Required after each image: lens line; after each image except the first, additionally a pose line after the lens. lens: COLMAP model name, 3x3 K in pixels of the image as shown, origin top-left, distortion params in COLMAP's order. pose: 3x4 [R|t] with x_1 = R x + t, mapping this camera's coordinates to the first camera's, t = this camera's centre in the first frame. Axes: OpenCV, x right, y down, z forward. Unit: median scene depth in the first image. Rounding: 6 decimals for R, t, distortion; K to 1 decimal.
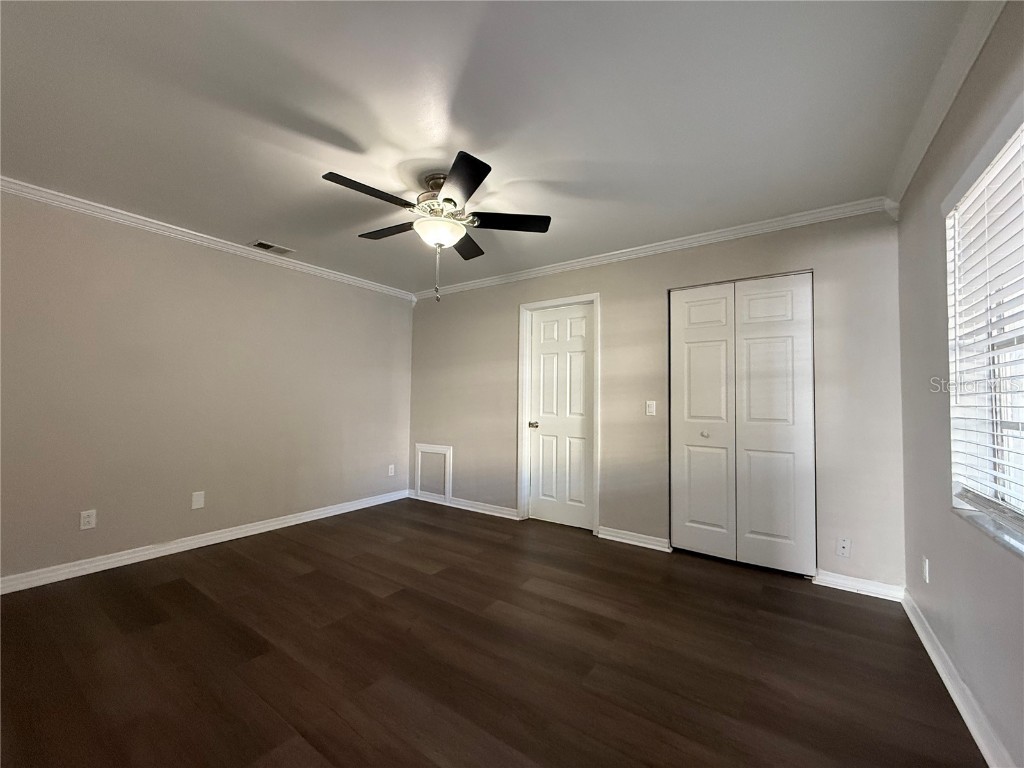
lens RADIAL K [[407.4, 0, 506.6], [0, 407.4, 384.6], [0, 0, 1]] dist [0.000009, -0.000274]
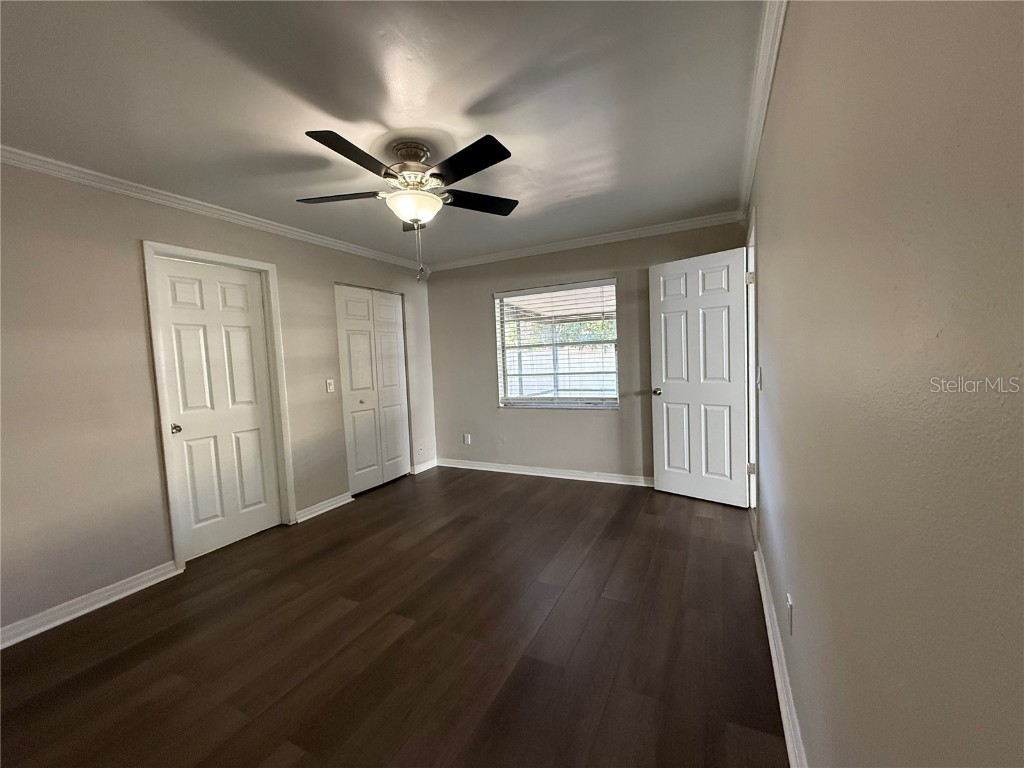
lens RADIAL K [[407.4, 0, 513.9], [0, 407.4, 381.6], [0, 0, 1]] dist [0.000009, -0.000274]
pose [[-0.148321, -0.064296, 0.986847, -0.866117], [0.005963, 0.997808, 0.065906, -0.025911], [-0.988921, 0.015660, -0.147612, 0.692945]]
